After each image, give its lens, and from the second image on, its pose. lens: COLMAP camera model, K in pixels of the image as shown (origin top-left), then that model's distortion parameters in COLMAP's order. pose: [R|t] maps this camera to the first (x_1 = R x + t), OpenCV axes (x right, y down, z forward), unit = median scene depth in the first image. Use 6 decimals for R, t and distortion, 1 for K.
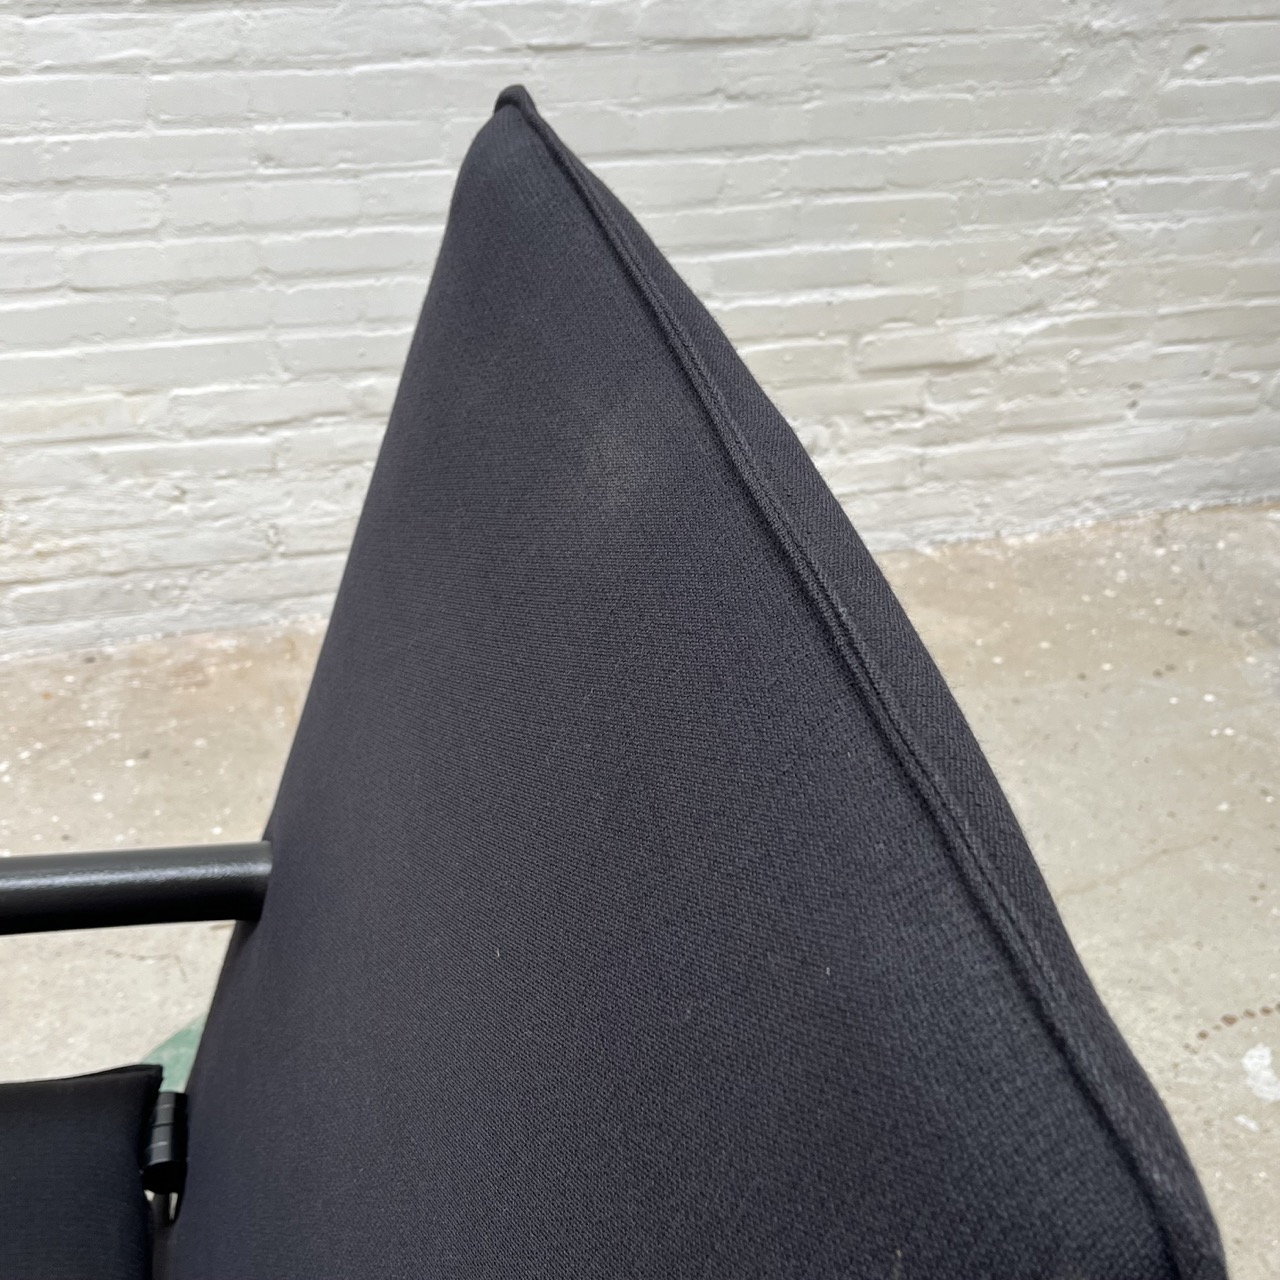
lens RADIAL K [[1618.2, 0, 620.2], [0, 1618.2, 648.1], [0, 0, 1]] dist [0.017468, 0.000000]
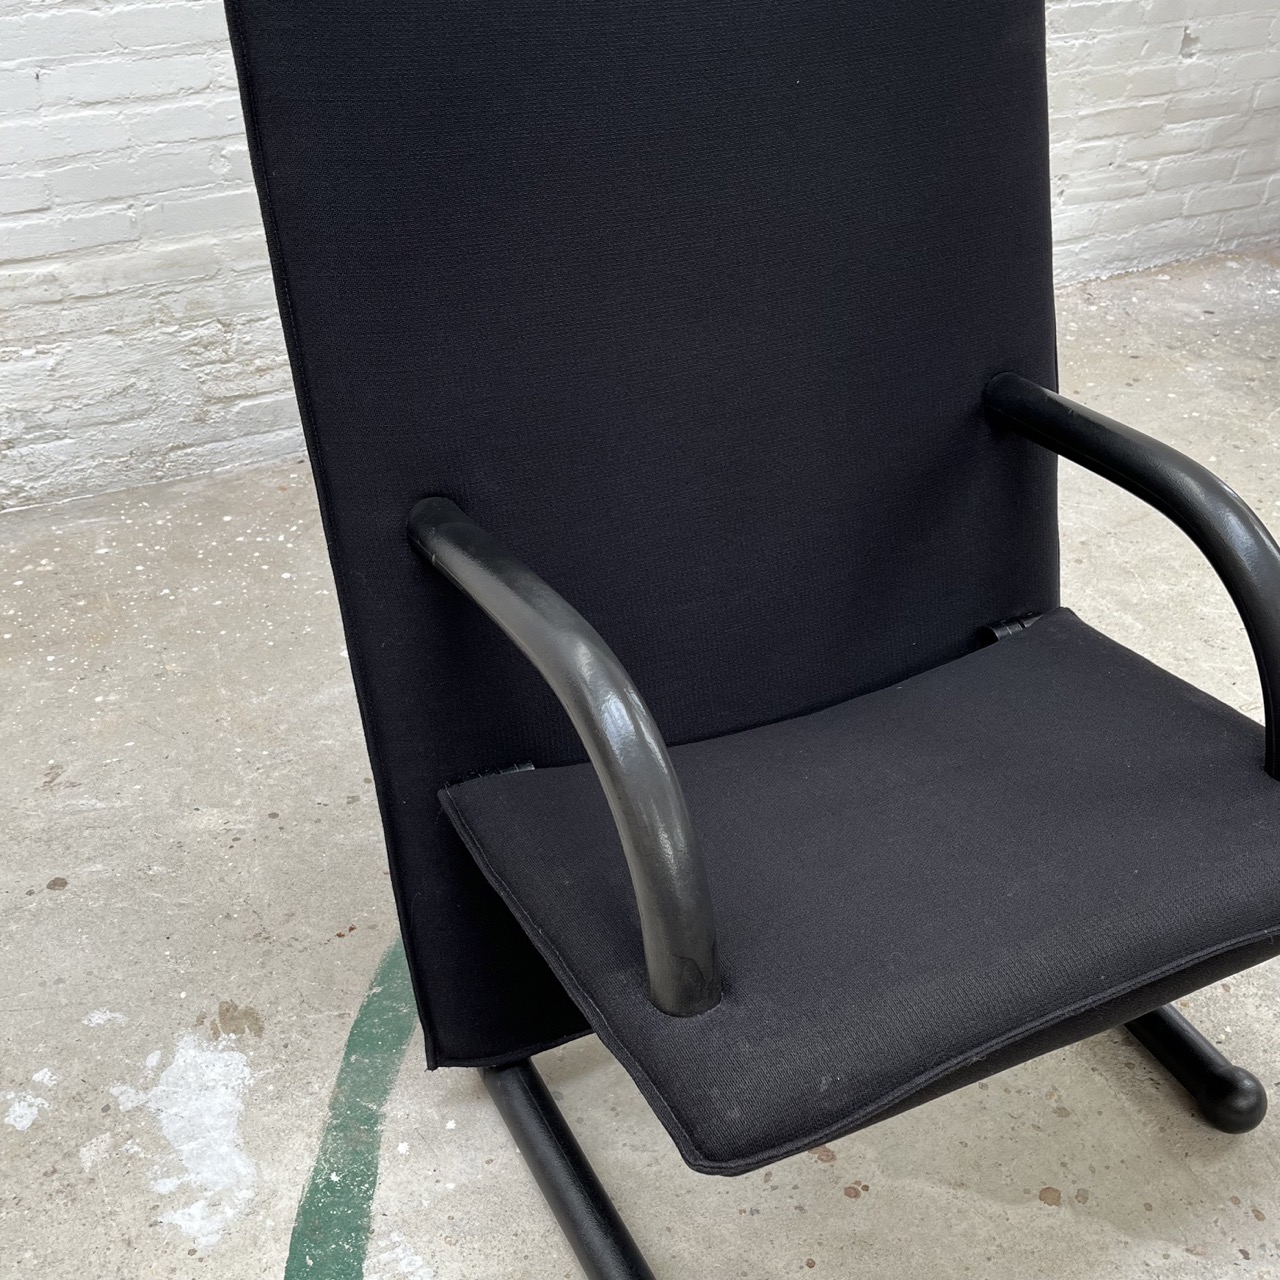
lens RADIAL K [[1618.2, 0, 645.9], [0, 1618.2, 658.4], [0, 0, 1]] dist [0.017468, 0.000000]
pose [[0.971312, -0.133597, 0.196738, -0.321686], [0.129577, 0.991013, 0.033224, 0.136495], [-0.199408, -0.006778, 0.979893, -0.192278]]
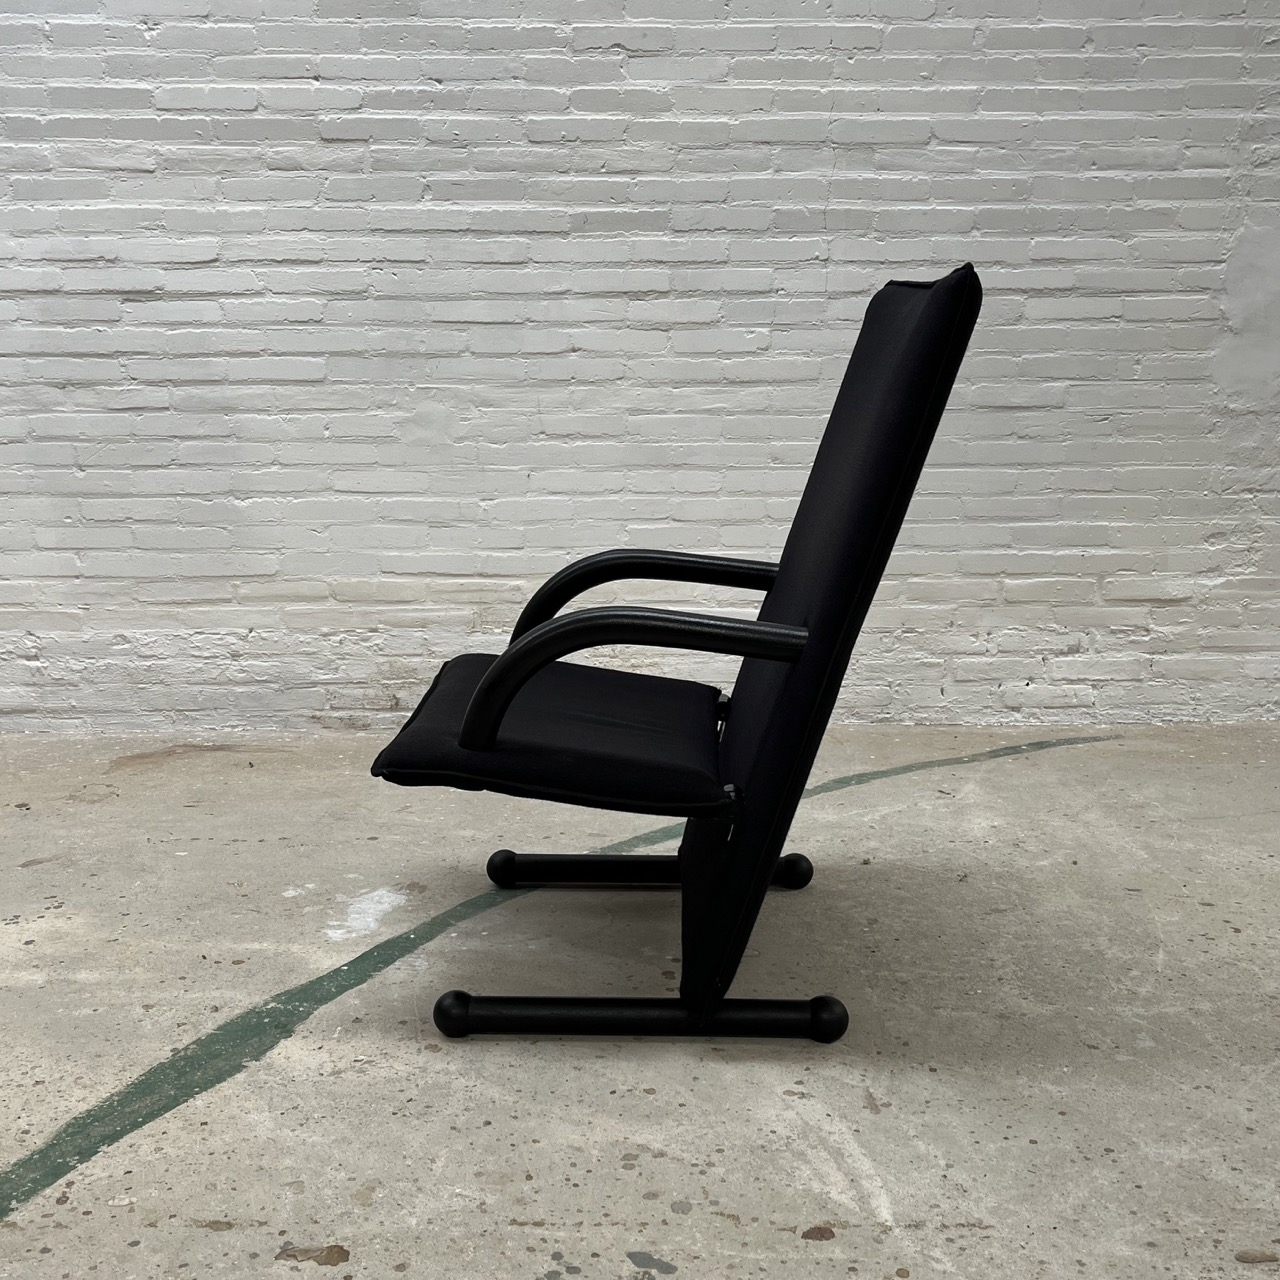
lens RADIAL K [[1618.2, 0, 638.7], [0, 1618.2, 642.3], [0, 0, 1]] dist [0.017468, 0.000000]
pose [[0.969285, 0.015605, -0.245446, 0.092933], [-0.111244, 0.917878, -0.380952, 0.576732], [0.219344, 0.396556, 0.891421, -0.607528]]
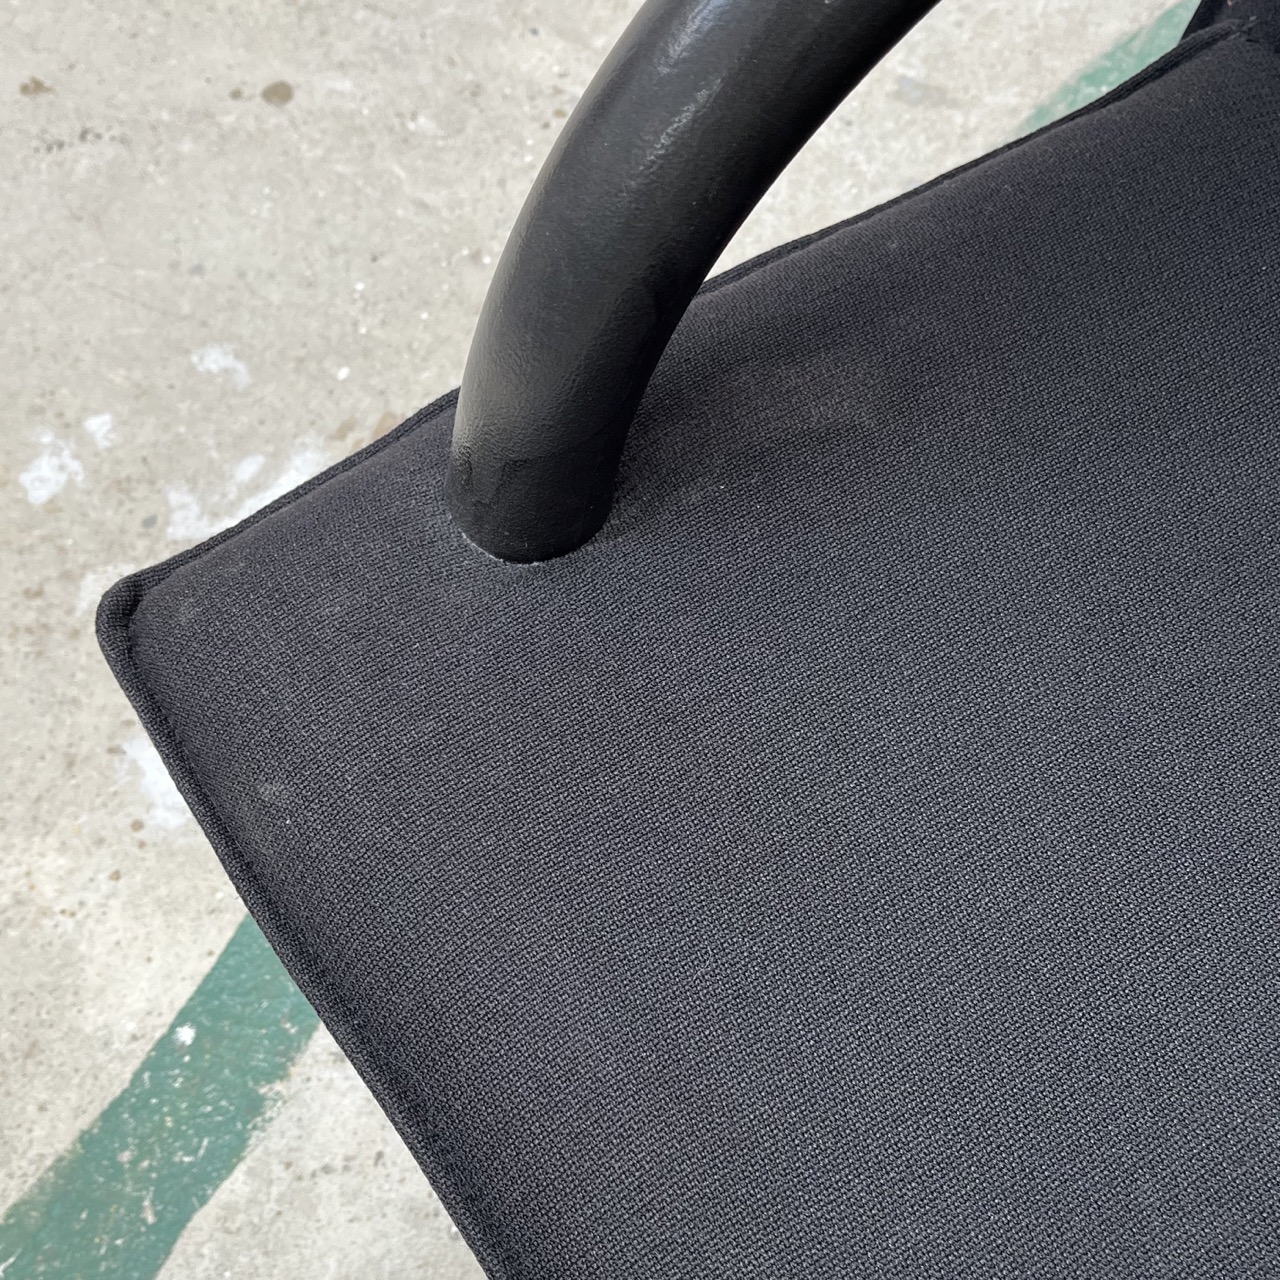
lens RADIAL K [[1618.2, 0, 634.2], [0, 1618.2, 634.2], [0, 0, 1]] dist [0.017468, 0.000000]
pose [[0.943299, 0.256227, -0.211034, -0.213364], [-0.106051, 0.835056, 0.539846, 0.095128], [0.314548, -0.486856, 0.814881, 0.187290]]
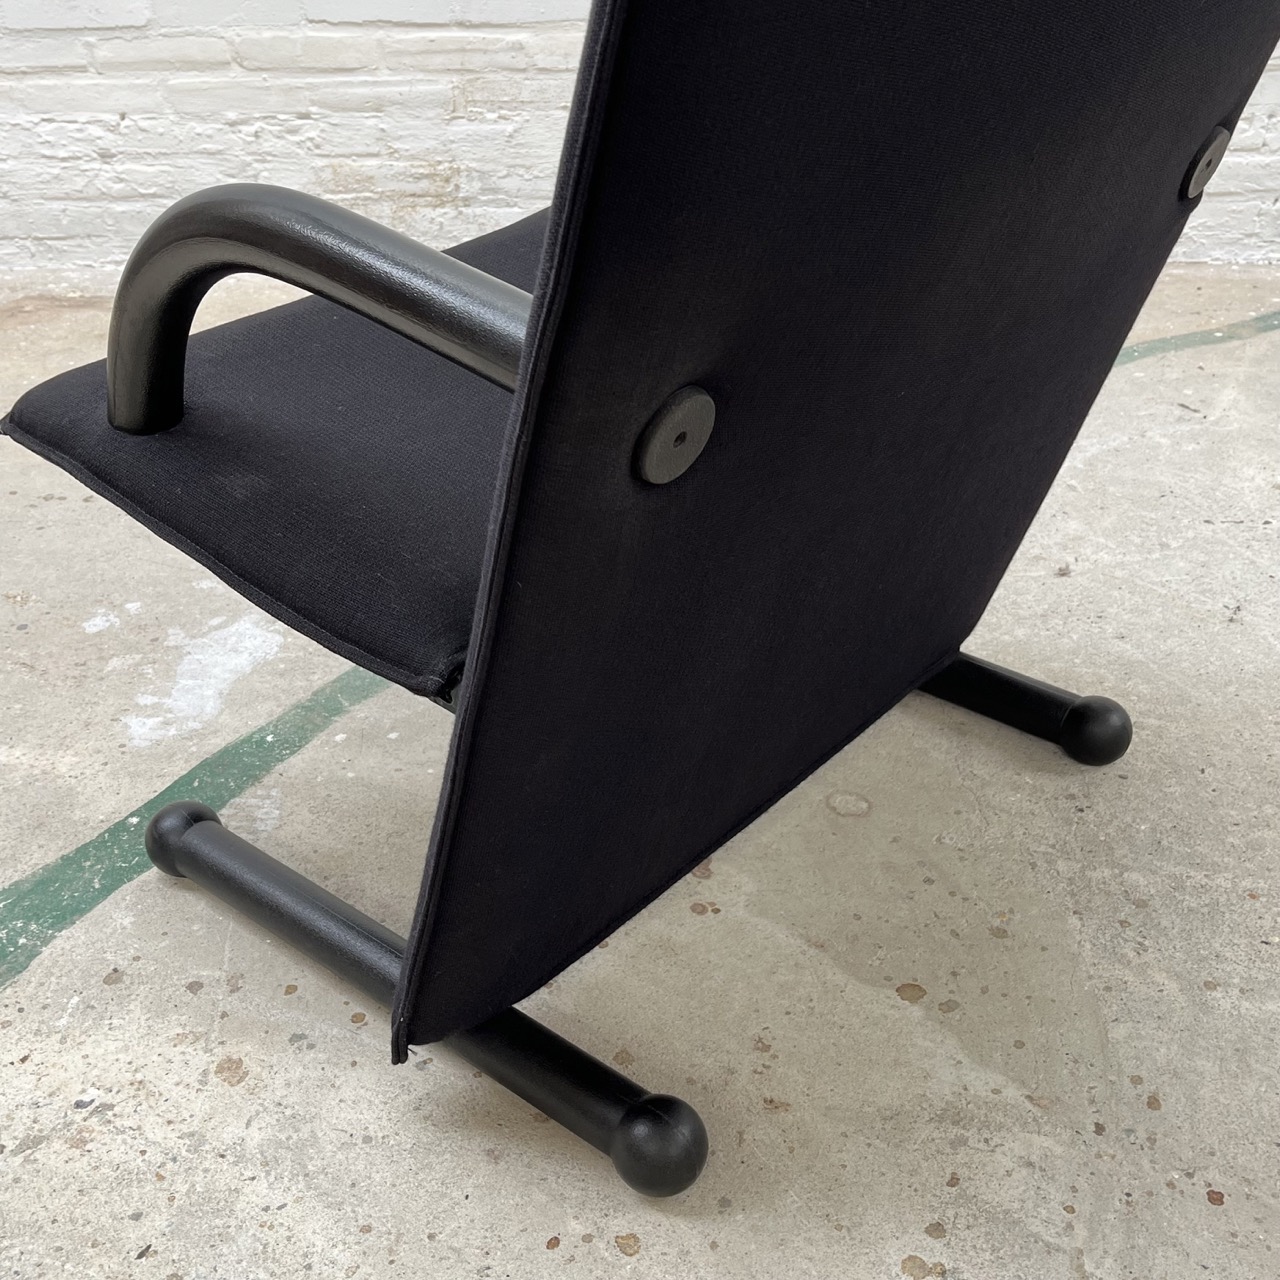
lens RADIAL K [[1618.2, 0, 620.1], [0, 1618.2, 643.0], [0, 0, 1]] dist [0.017468, 0.000000]
pose [[0.945275, 0.121444, -0.302831, -0.007560], [-0.136008, 0.990329, -0.027392, 0.307409], [0.296576, 0.067080, 0.952651, -0.130362]]
